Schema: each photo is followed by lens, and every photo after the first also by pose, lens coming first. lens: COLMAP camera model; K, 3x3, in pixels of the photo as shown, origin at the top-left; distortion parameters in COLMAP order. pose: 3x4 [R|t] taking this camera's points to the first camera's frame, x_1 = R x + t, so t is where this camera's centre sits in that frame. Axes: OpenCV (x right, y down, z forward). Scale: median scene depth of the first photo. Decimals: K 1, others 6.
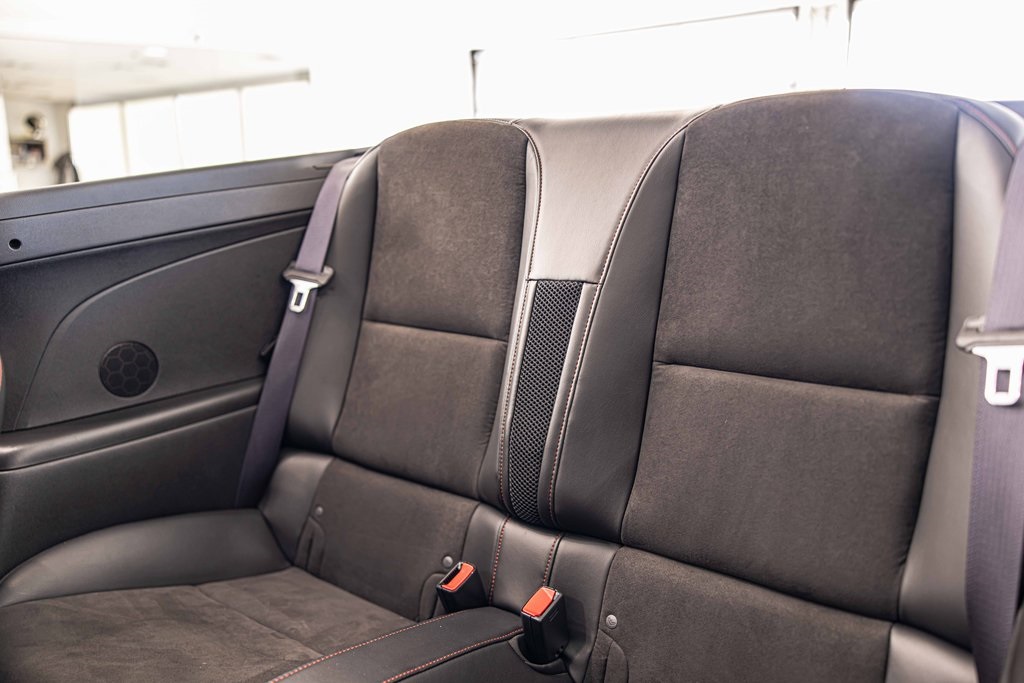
lens RADIAL K [[768.2, 0, 512.0], [0, 768.2, 341.5], [0, 0, 1]] dist [-0.005191, 0.004015]
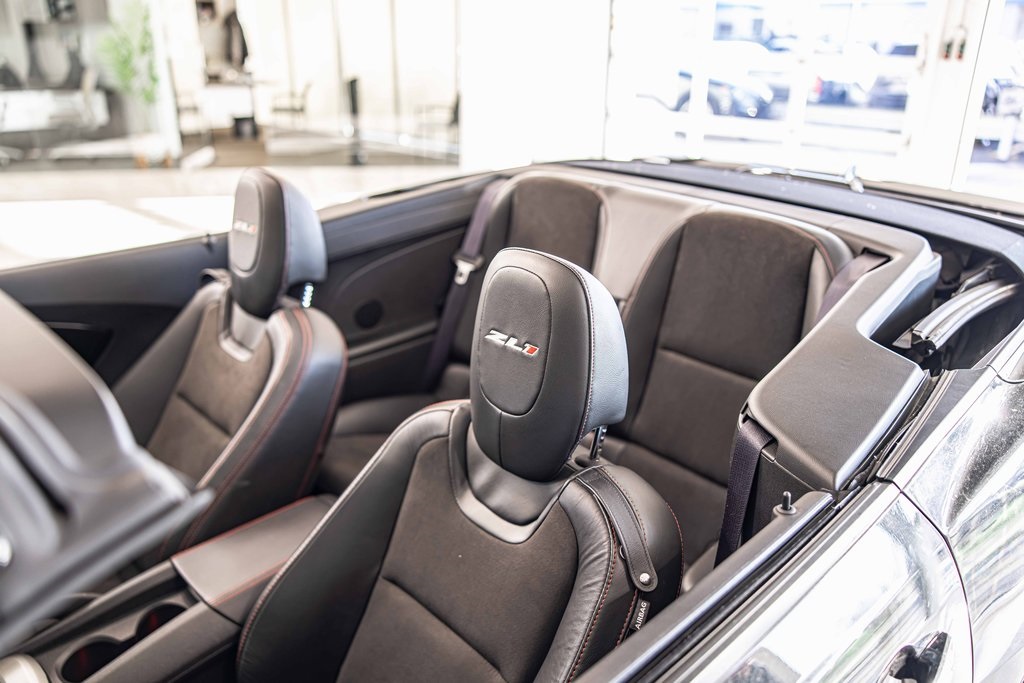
lens RADIAL K [[774.7, 0, 498.7], [0, 774.7, 343.2], [0, 0, 1]] dist [0.005175, 0.006052]
pose [[0.981737, 0.089332, -0.167968, 0.096585], [-0.054221, 0.977666, 0.203052, -0.257616], [0.182355, -0.190236, 0.964654, -0.638347]]
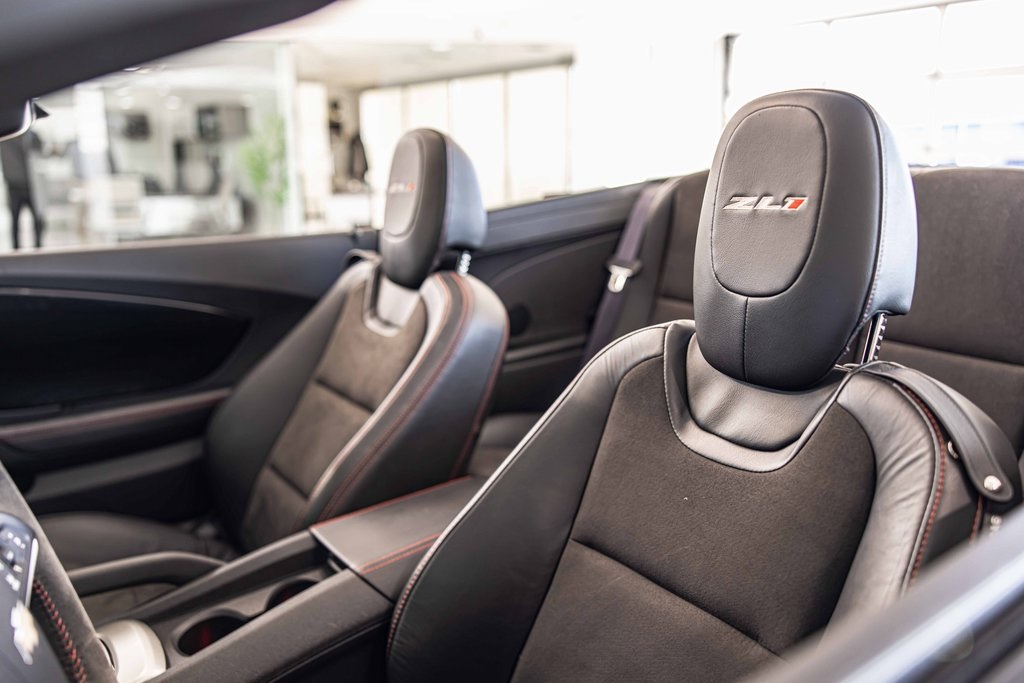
lens RADIAL K [[768.2, 0, 512.0], [0, 768.2, 341.5], [0, 0, 1]] dist [-0.005191, 0.004015]
pose [[0.956653, 0.069450, -0.282828, -0.037944], [-0.057233, 0.997045, 0.051242, -0.002355], [0.285551, -0.032833, 0.957801, -0.524078]]
